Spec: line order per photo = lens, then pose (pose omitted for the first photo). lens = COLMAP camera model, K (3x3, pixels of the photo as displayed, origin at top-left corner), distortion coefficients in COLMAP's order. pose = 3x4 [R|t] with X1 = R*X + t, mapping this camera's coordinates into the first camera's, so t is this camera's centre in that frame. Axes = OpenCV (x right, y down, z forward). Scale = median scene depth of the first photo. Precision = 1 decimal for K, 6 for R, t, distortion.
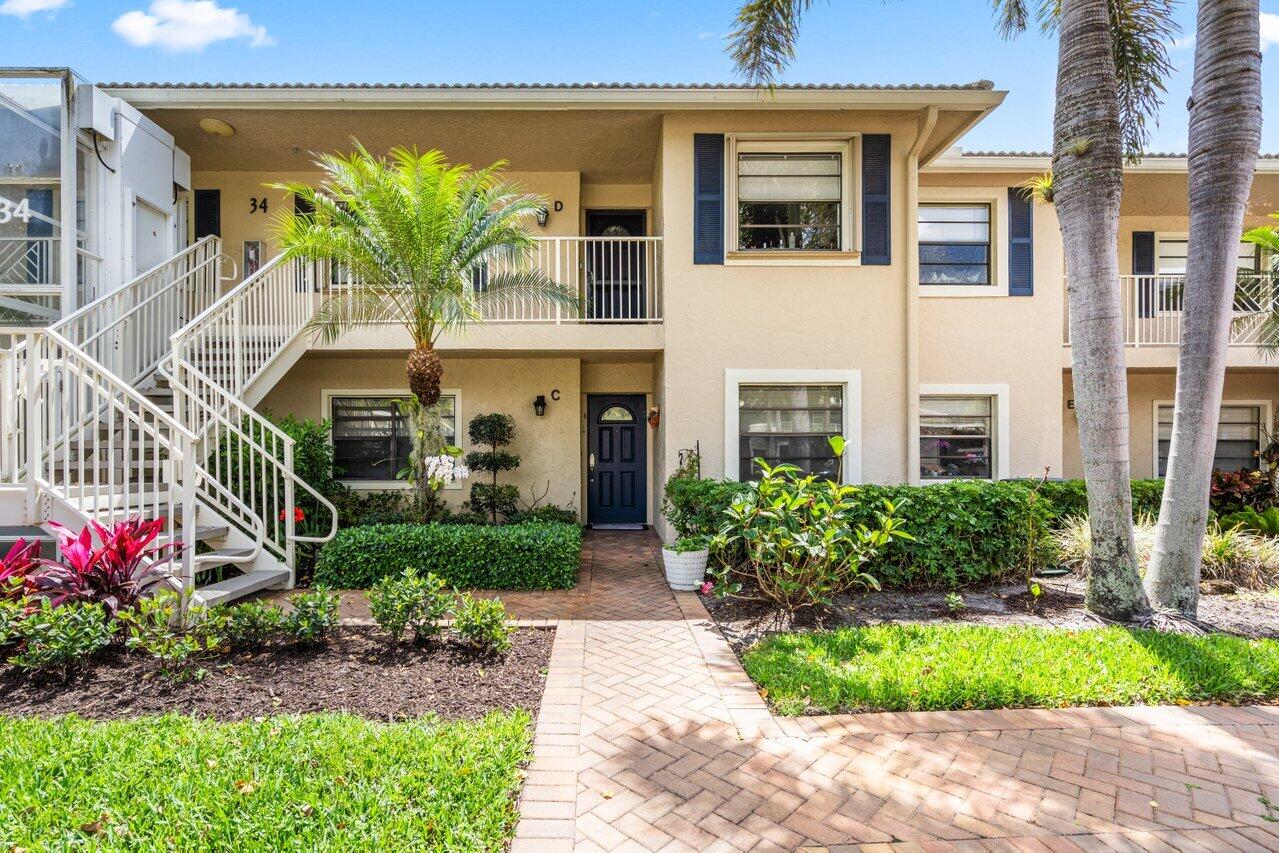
lens RADIAL K [[608.0, 0, 631.0], [0, 608.0, 432.0], [0, 0, 1]] dist [0.014086, 0.000049]
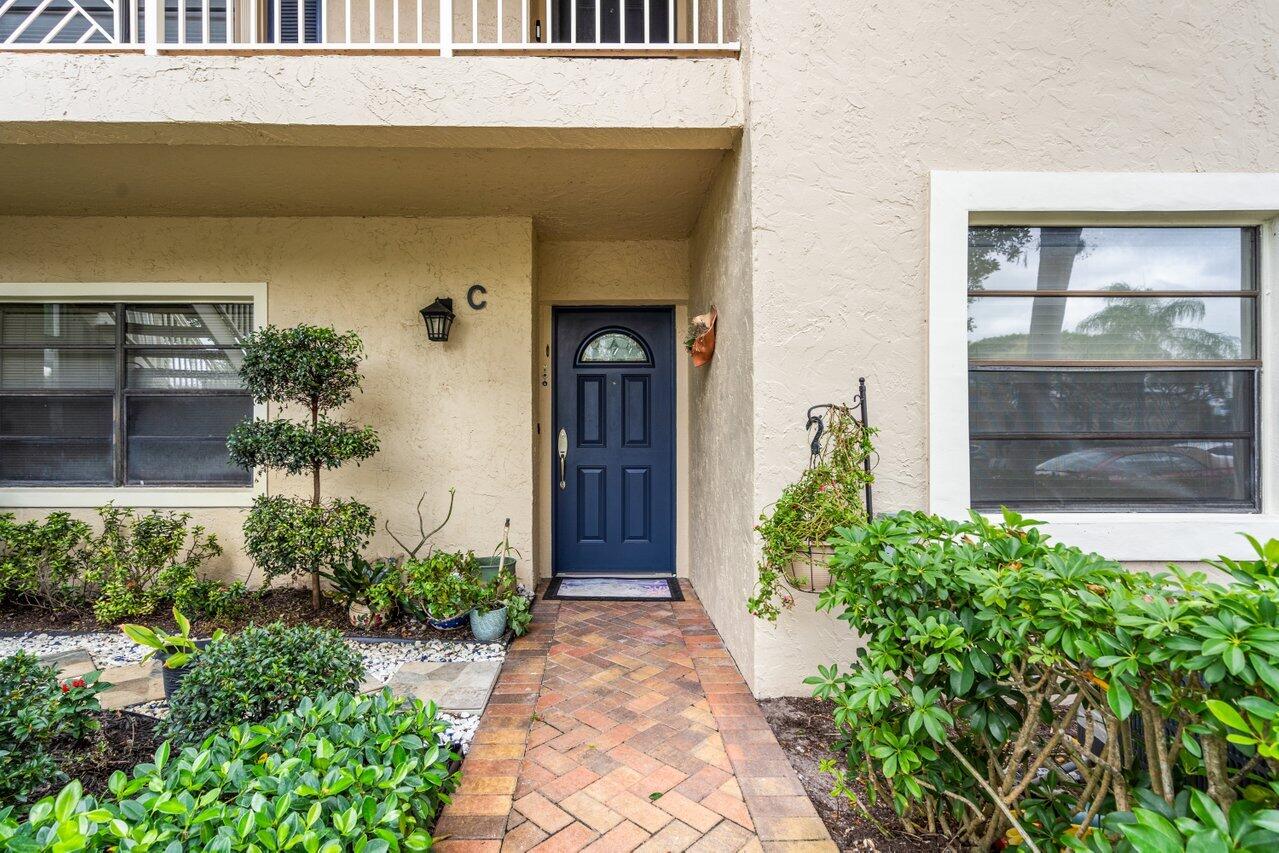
lens RADIAL K [[612.2, 0, 639.5], [0, 612.2, 426.5], [0, 0, 1]] dist [0.000151, 0.000053]
pose [[0.999941, 0.002030, 0.010704, -0.009037], [-0.002150, 0.999935, 0.011237, 0.030664], [-0.010681, -0.011260, 0.999880, 0.571130]]
